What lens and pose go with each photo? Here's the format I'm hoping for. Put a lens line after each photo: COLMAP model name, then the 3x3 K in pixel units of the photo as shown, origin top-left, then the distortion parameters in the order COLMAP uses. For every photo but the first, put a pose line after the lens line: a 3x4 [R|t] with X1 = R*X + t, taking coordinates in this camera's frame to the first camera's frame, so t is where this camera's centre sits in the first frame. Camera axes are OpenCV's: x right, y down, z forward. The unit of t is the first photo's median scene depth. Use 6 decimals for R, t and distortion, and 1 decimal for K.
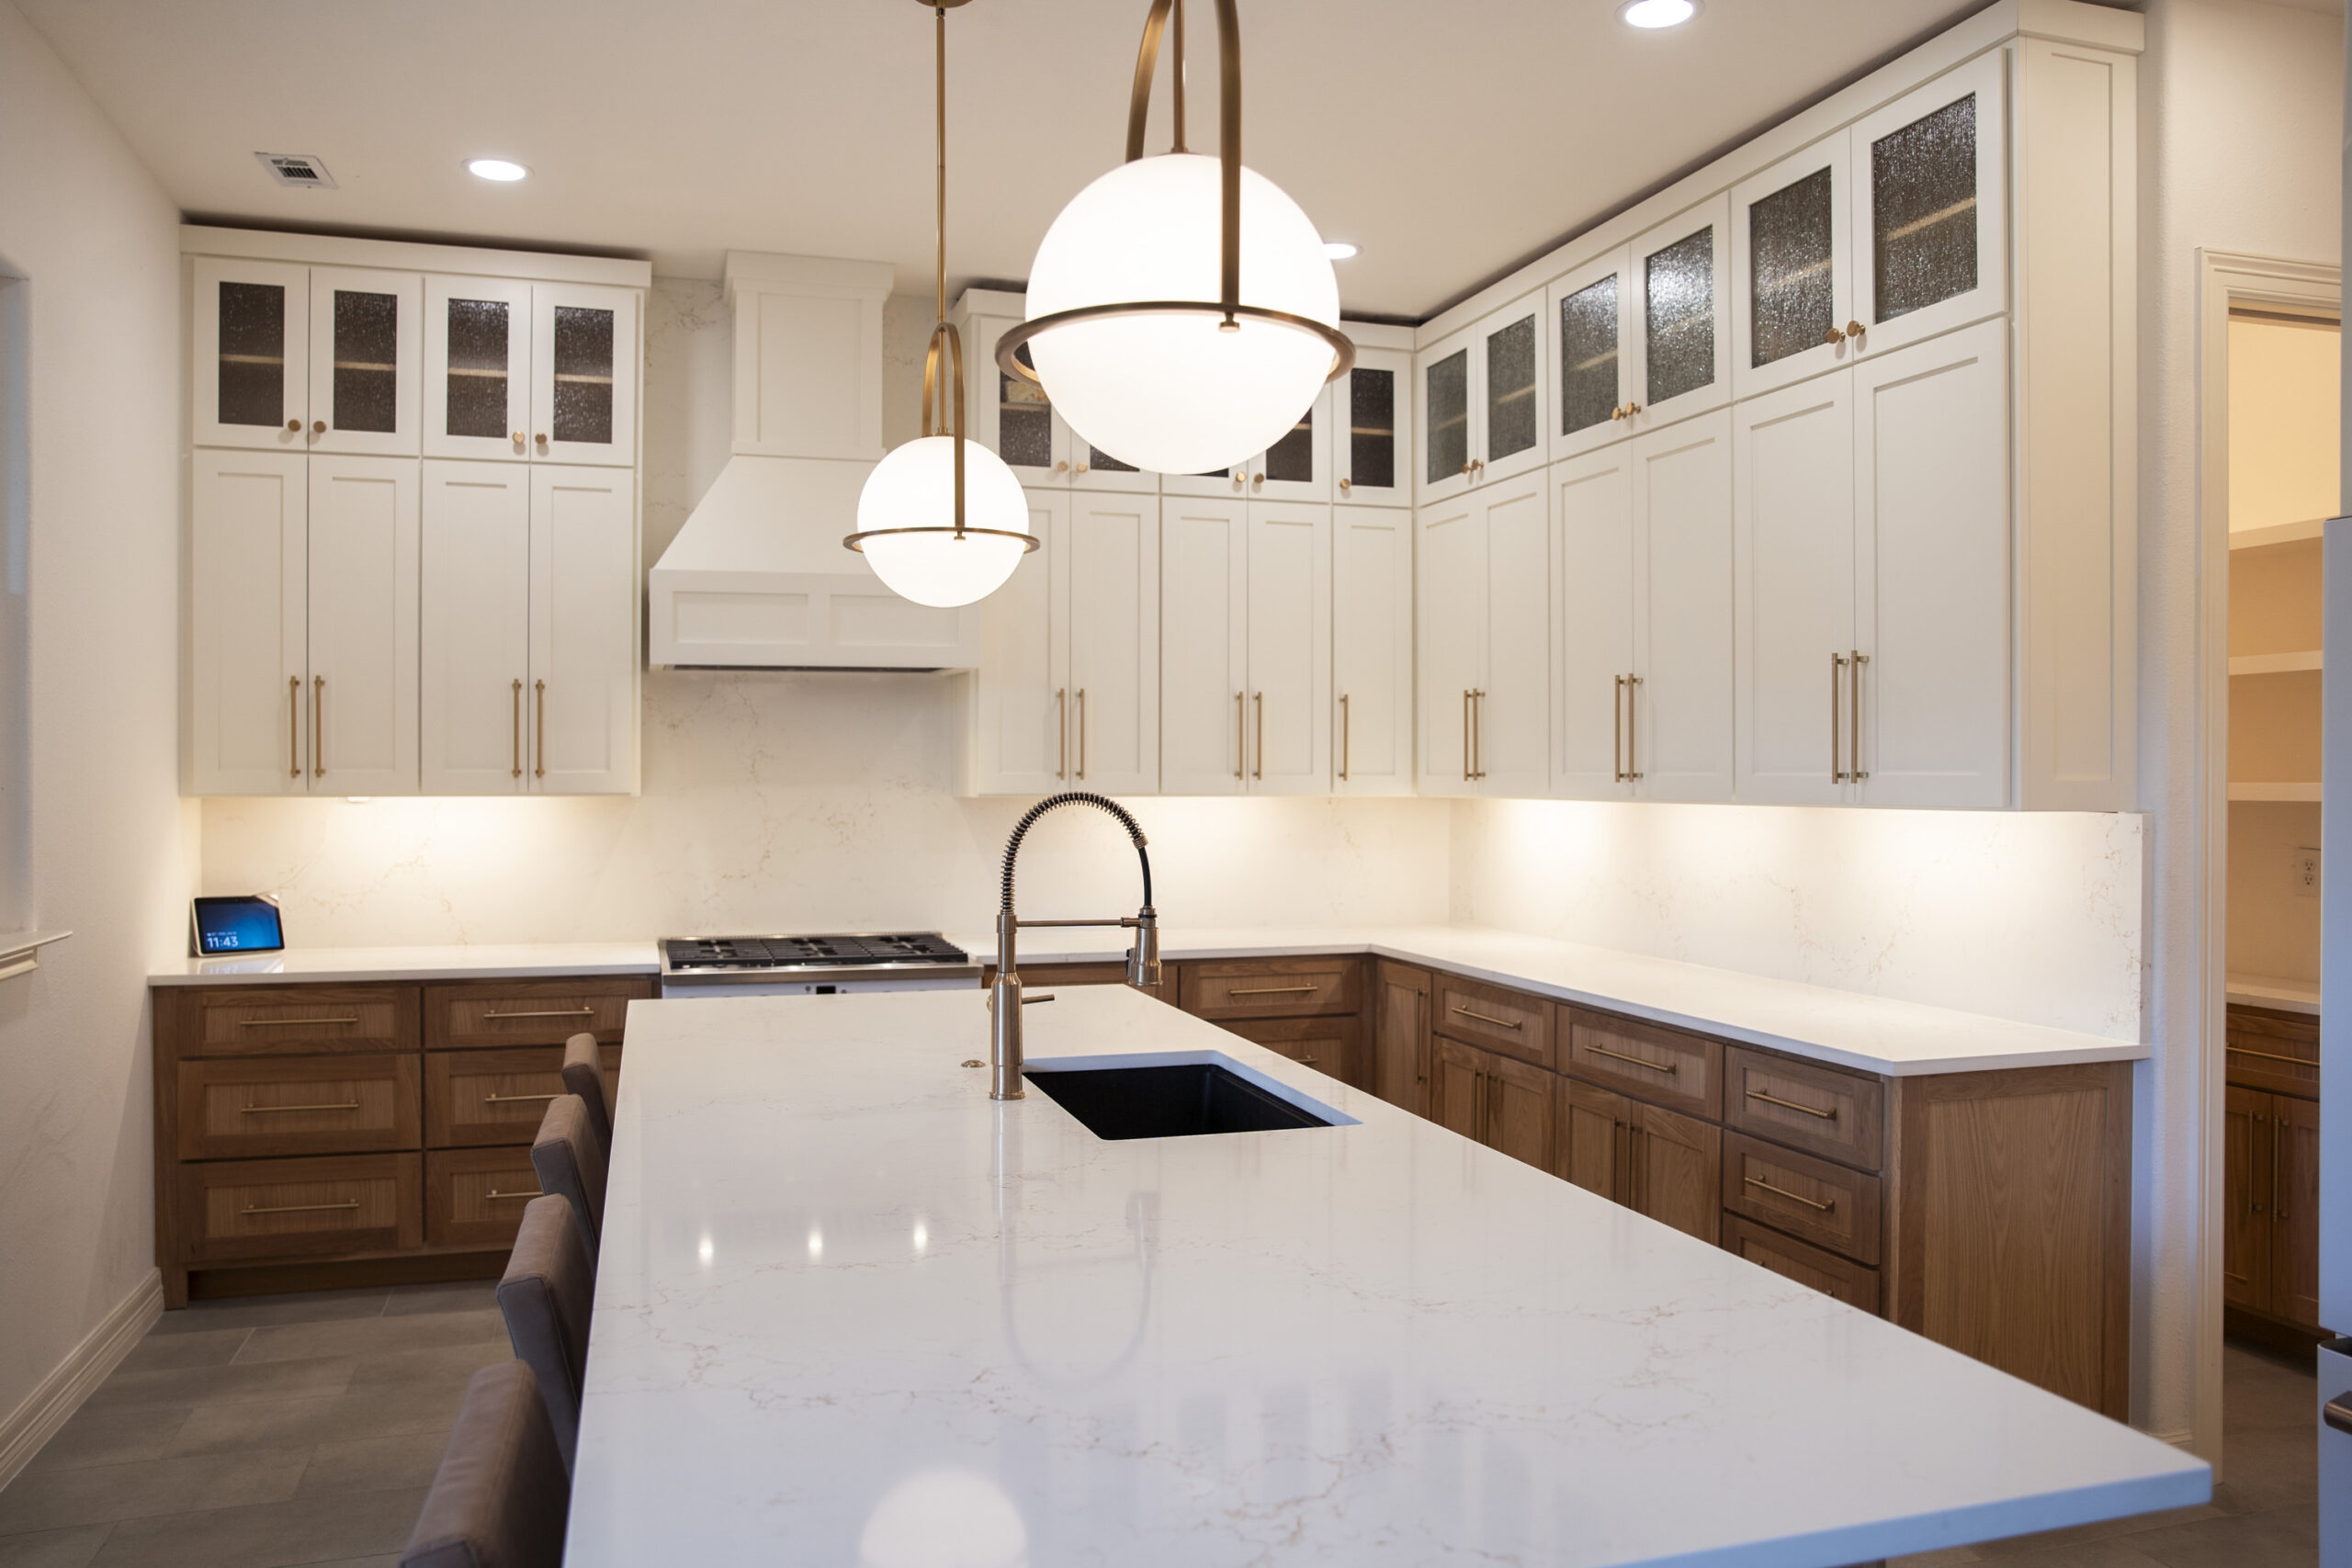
lens RADIAL K [[1709.3, 0, 1164.5], [0, 1709.3, 781.6], [0, 0, 1]] dist [-0.079329, 0.052634]
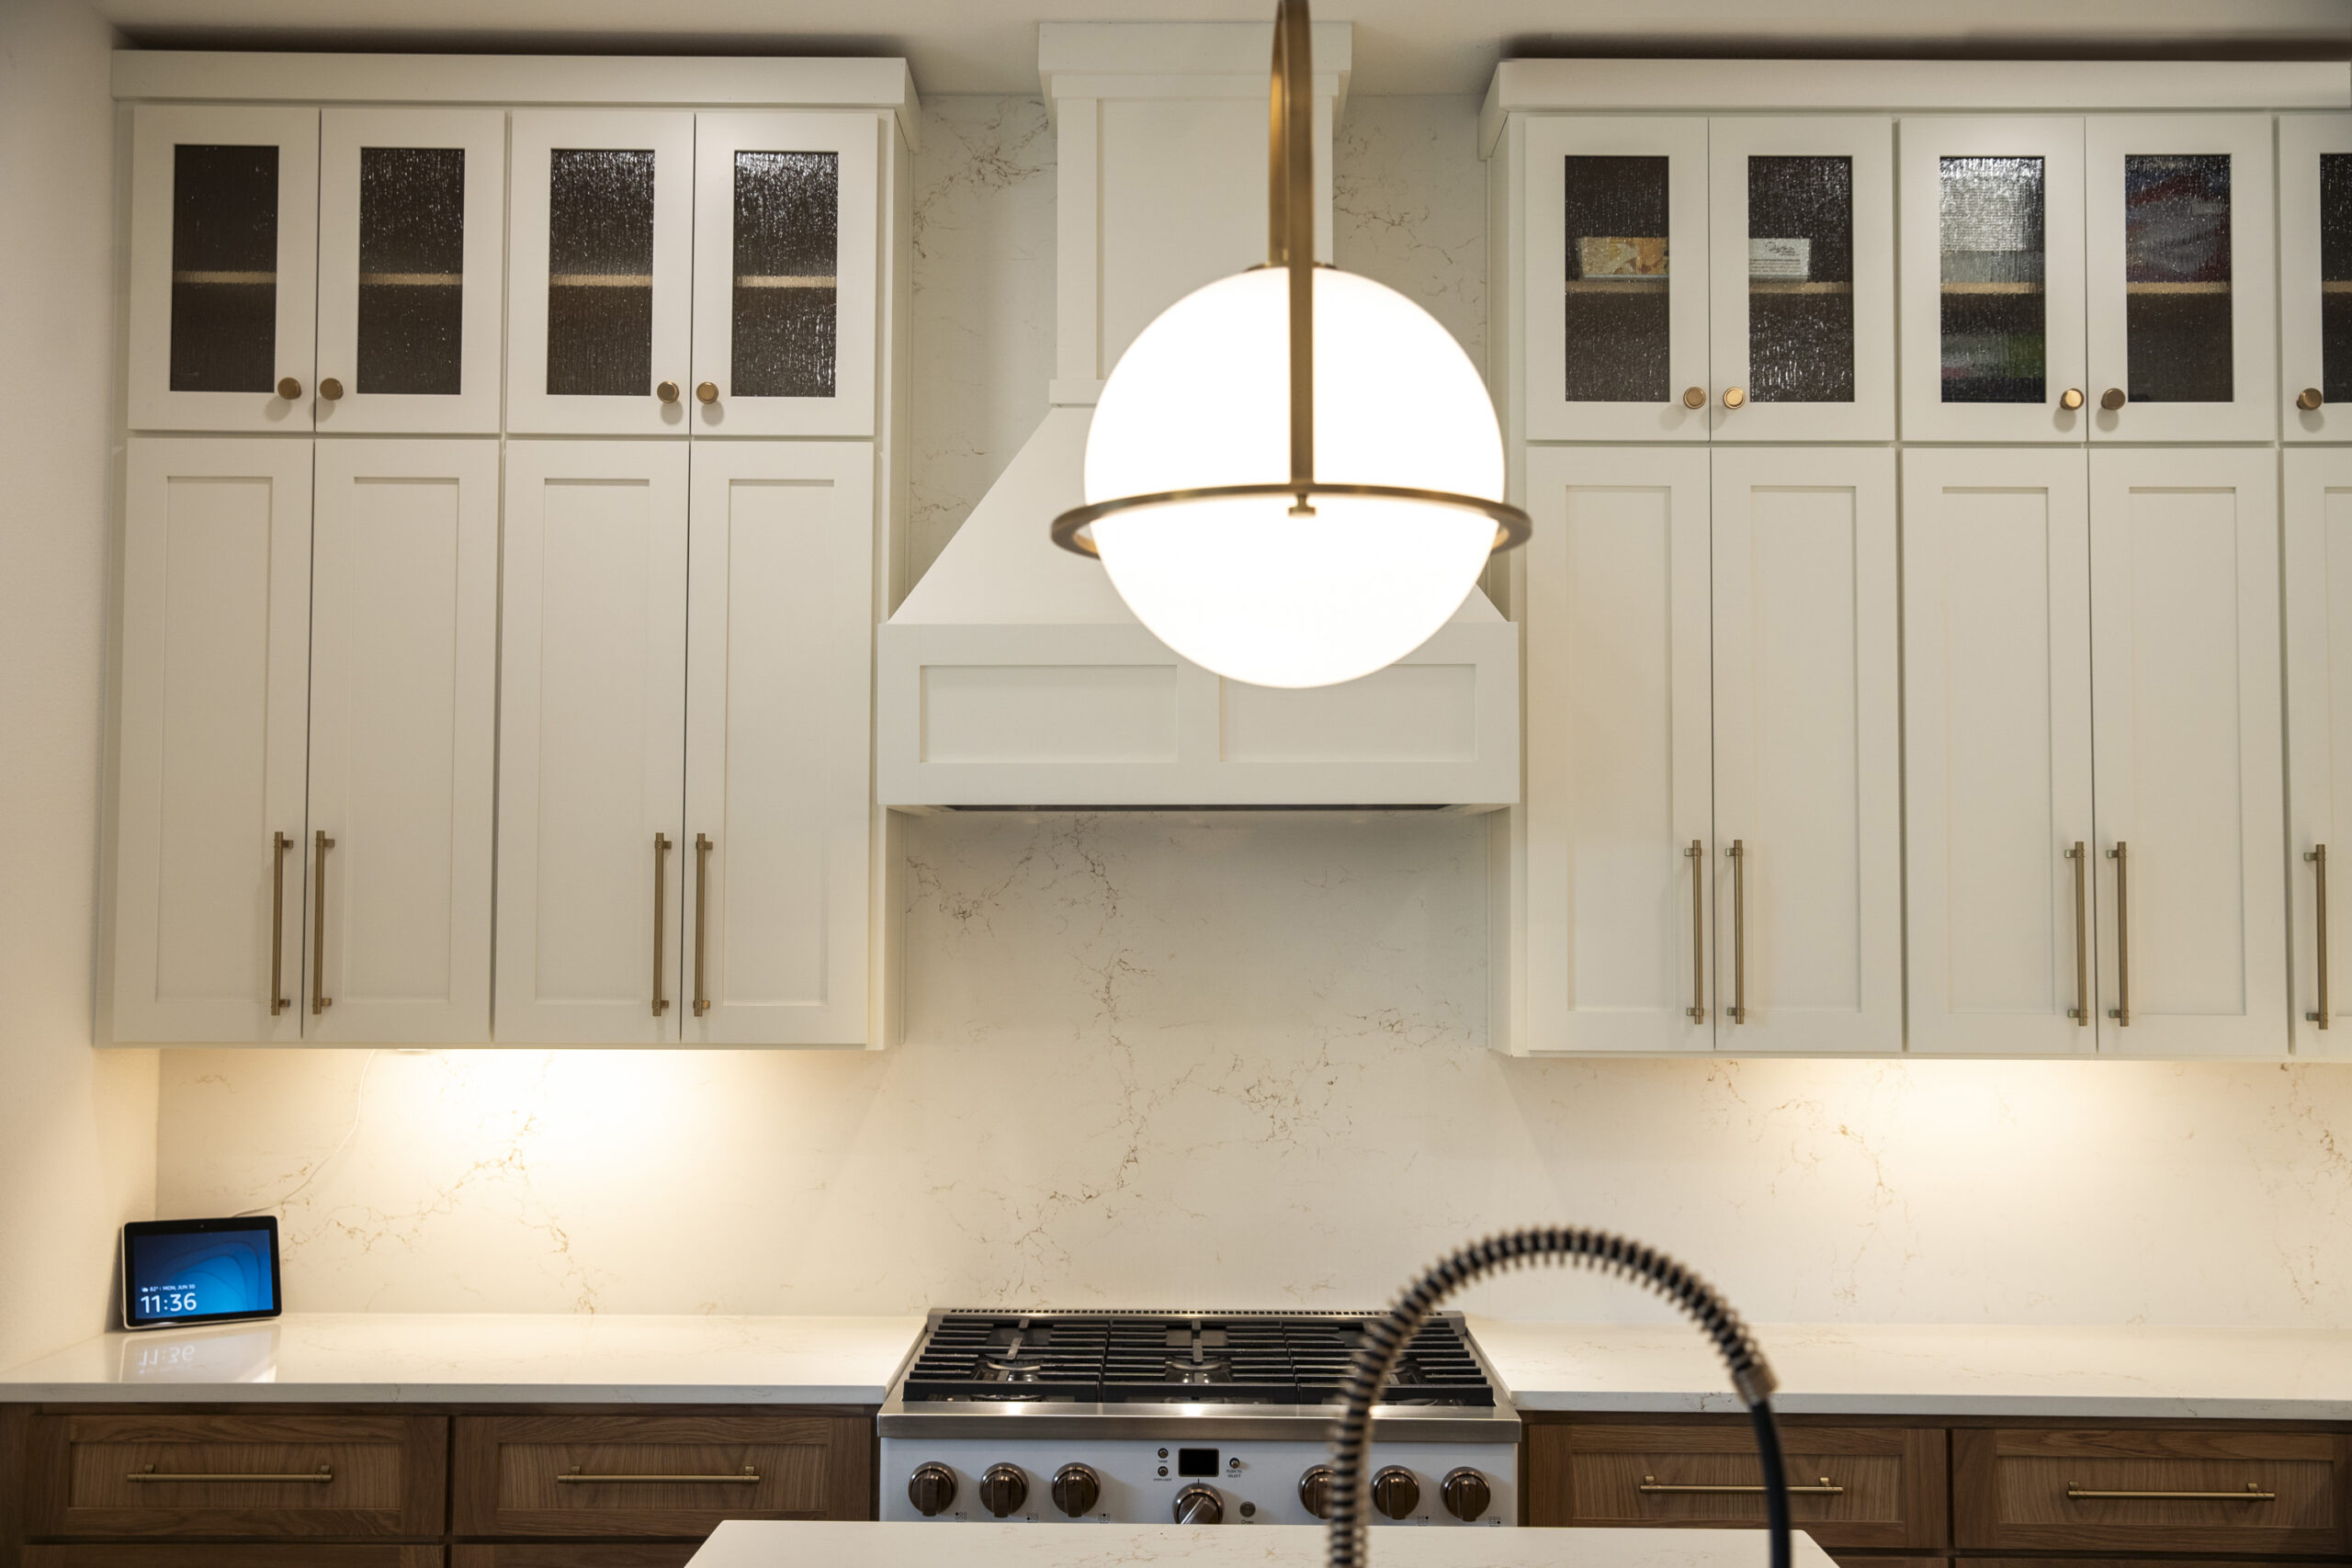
lens RADIAL K [[2481.5, 0, 1175.9], [0, 2481.5, 782.4], [0, 0, 1]] dist [0.029217, 0.000000]
pose [[0.952404, -0.014768, -0.304482, 0.018964], [-0.004308, 0.998074, -0.061882, -0.029189], [0.304809, 0.060249, 0.950506, 0.299022]]
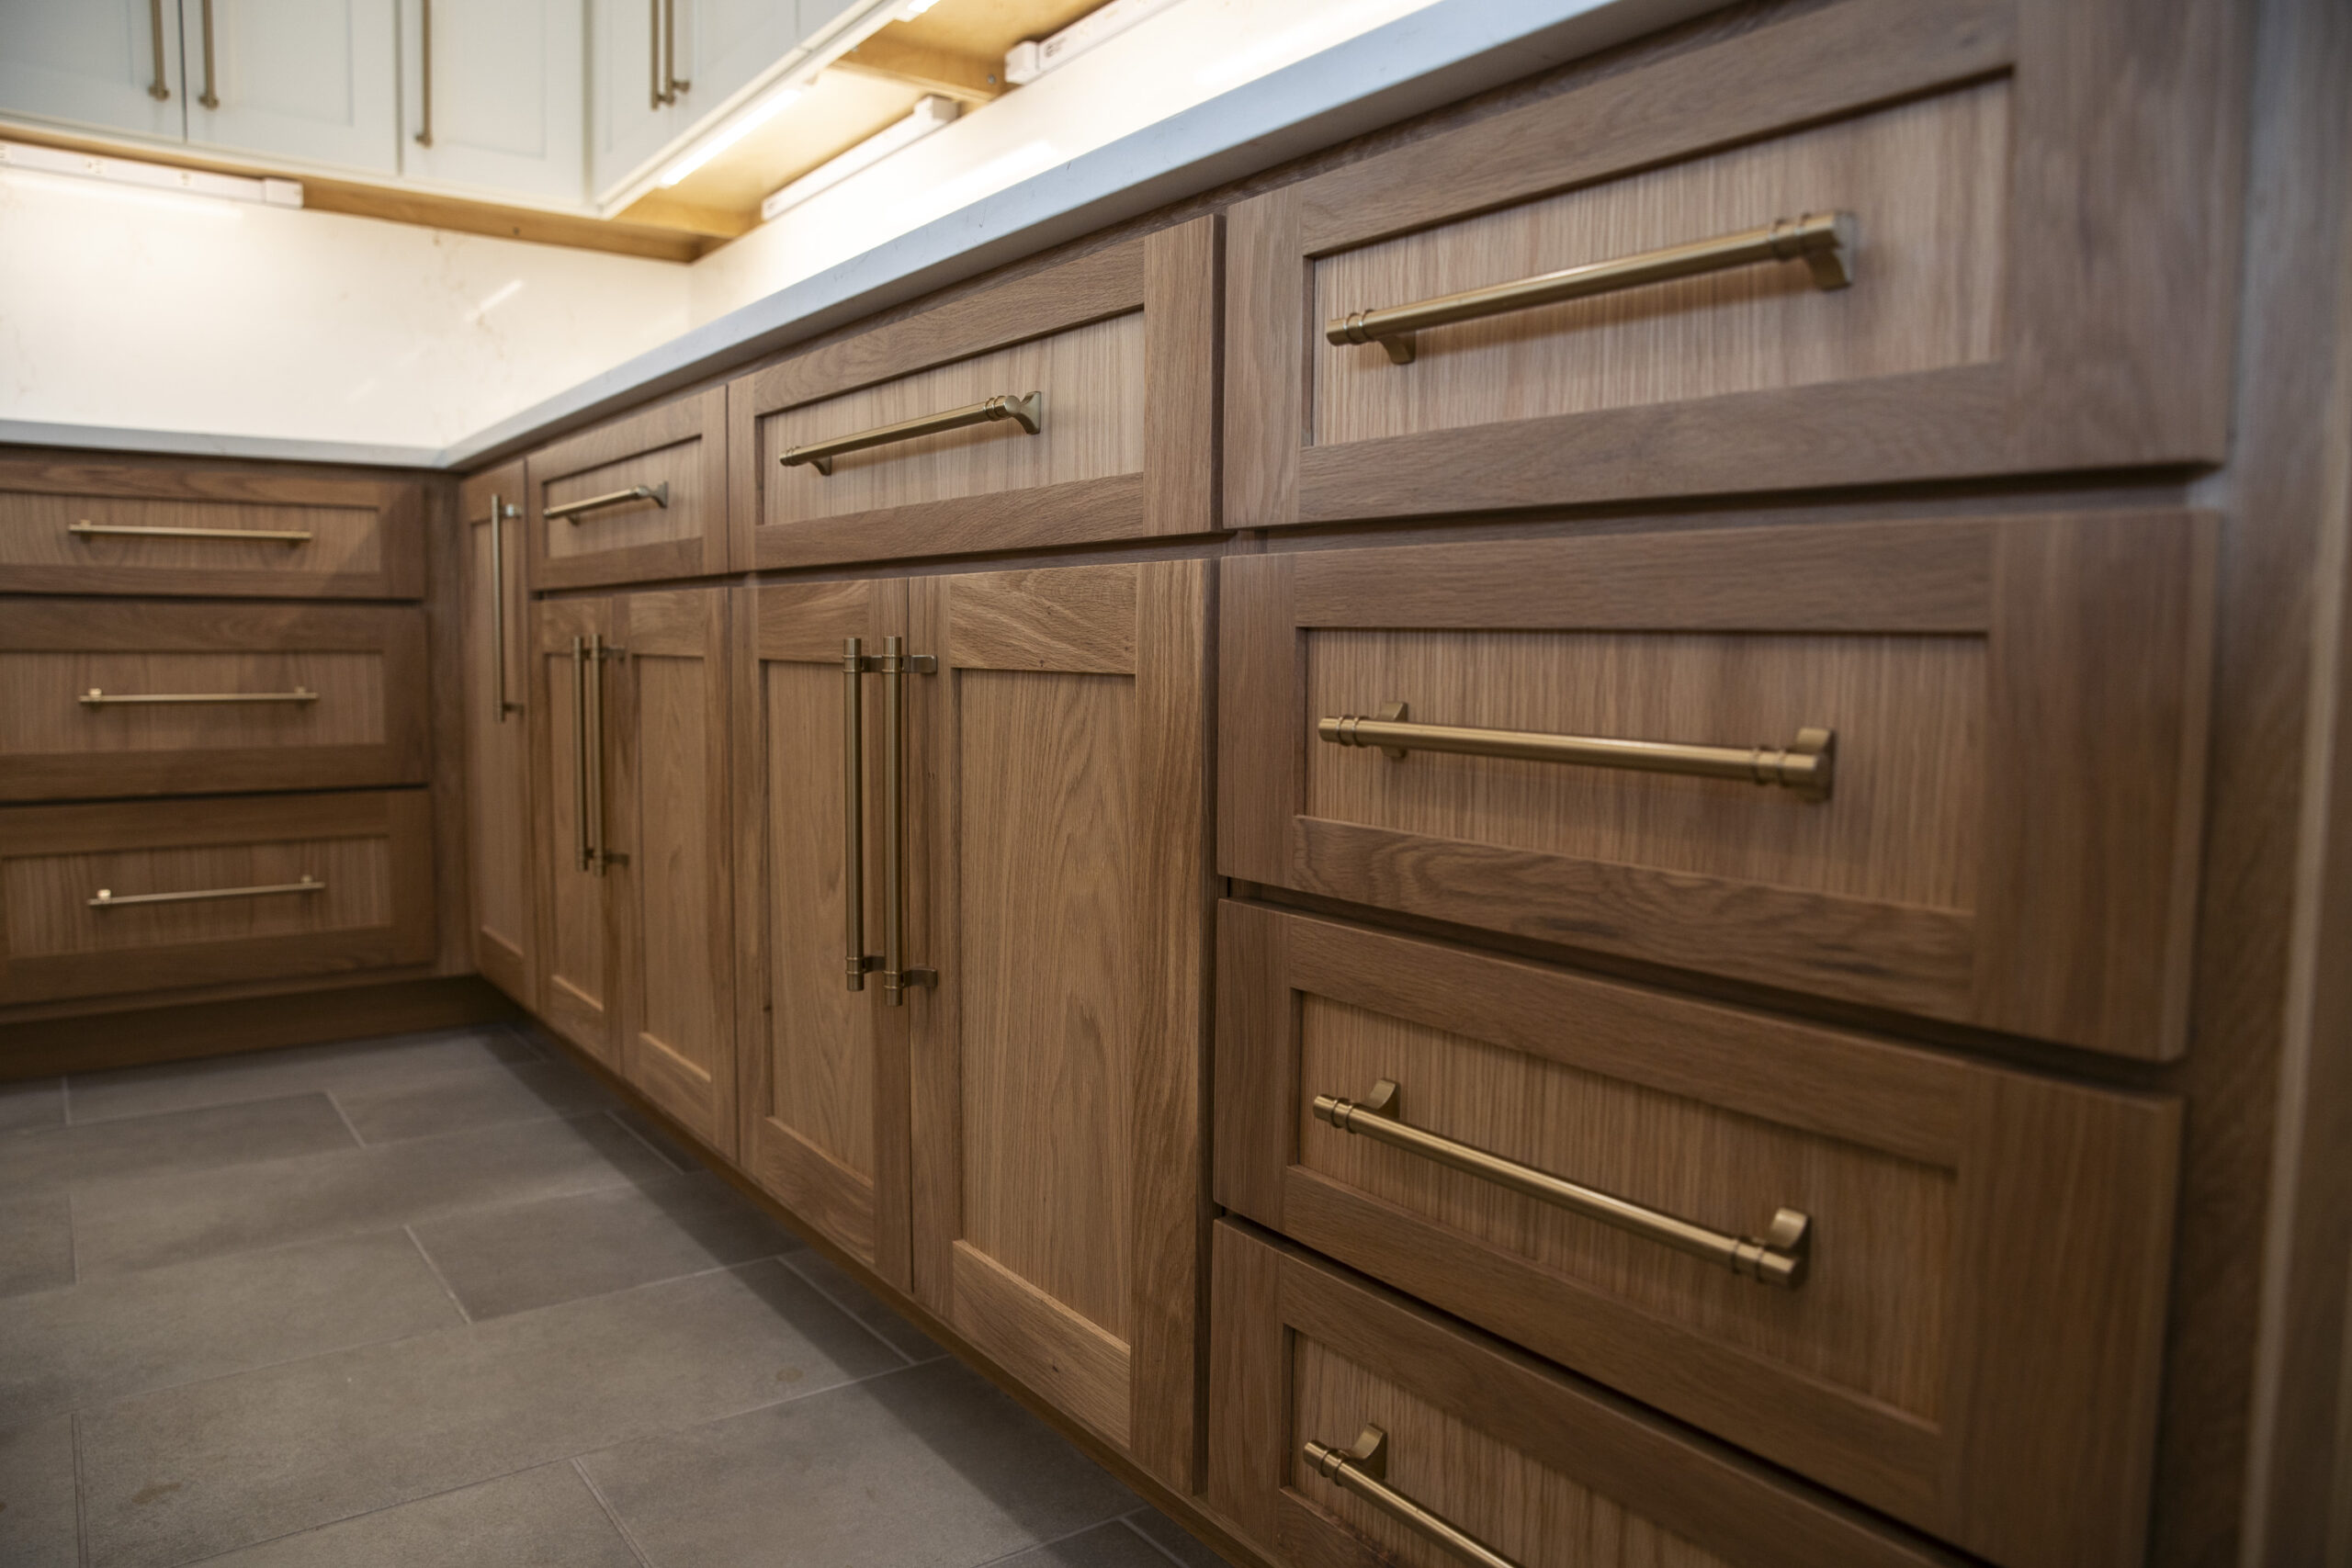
lens RADIAL K [[1579.6, 0, 1173.0], [0, 1579.6, 792.4], [0, 0, 1]] dist [-0.083494, 0.035000]
pose [[0.946133, -0.026848, 0.322665, 0.192542], [-0.004022, 0.995505, 0.094626, 0.167465], [-0.323755, -0.090826, 0.941771, 0.603785]]
